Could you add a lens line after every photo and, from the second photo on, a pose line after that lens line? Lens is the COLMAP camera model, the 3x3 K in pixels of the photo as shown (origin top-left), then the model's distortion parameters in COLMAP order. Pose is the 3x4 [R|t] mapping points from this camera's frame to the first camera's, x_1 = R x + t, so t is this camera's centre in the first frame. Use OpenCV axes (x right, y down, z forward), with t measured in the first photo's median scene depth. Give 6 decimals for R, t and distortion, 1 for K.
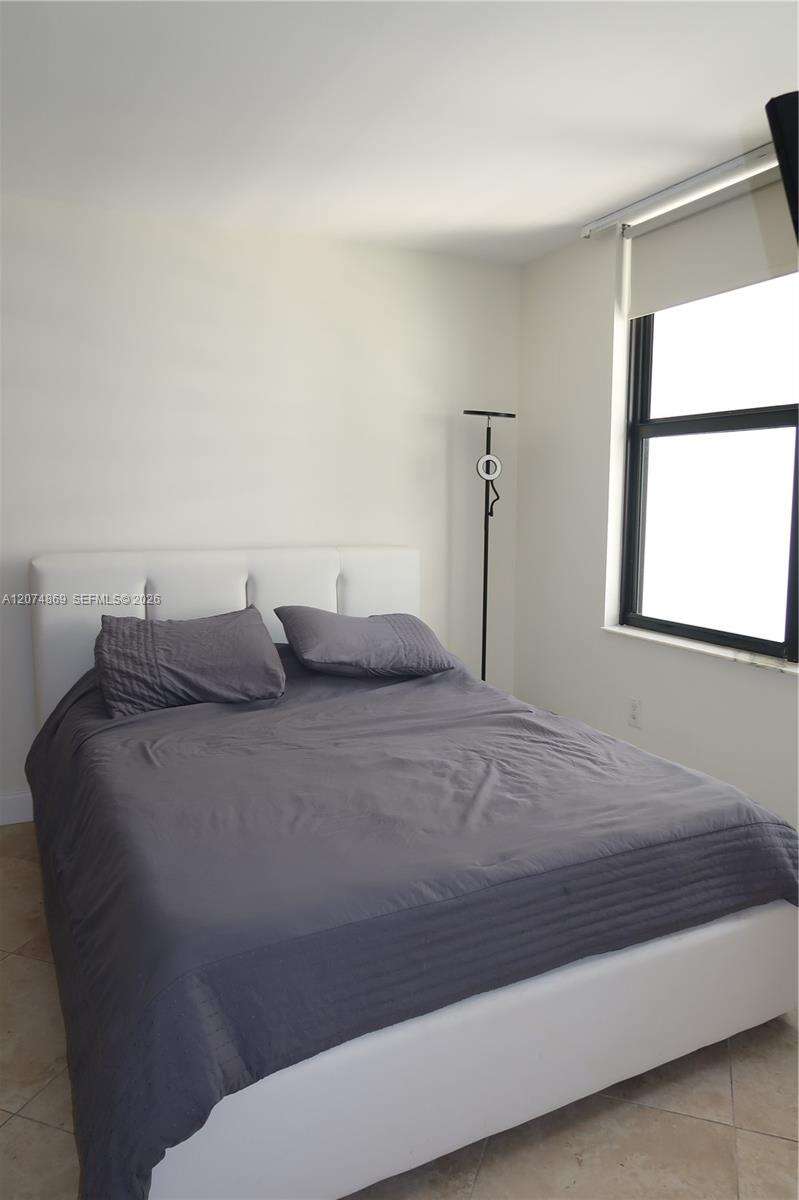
lens RADIAL K [[824.7, 0, 398.0], [0, 824.7, 595.3], [0, 0, 1]] dist [-0.002374, -0.002360]
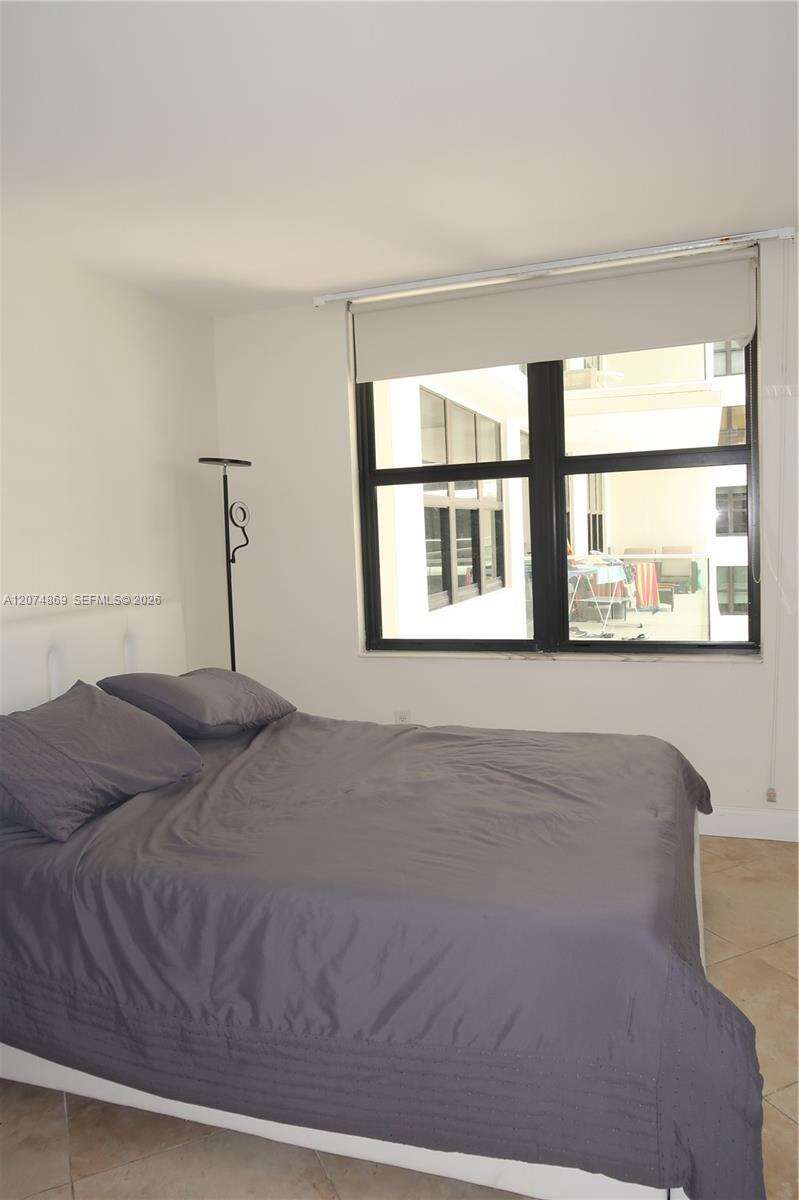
lens RADIAL K [[824.7, 0, 398.0], [0, 824.7, 595.3], [0, 0, 1]] dist [-0.002374, -0.002360]
pose [[0.720078, -0.086998, 0.688417, -0.558849], [0.129394, 0.991542, -0.010040, -0.026375], [-0.681722, 0.096307, 0.725245, 0.174521]]
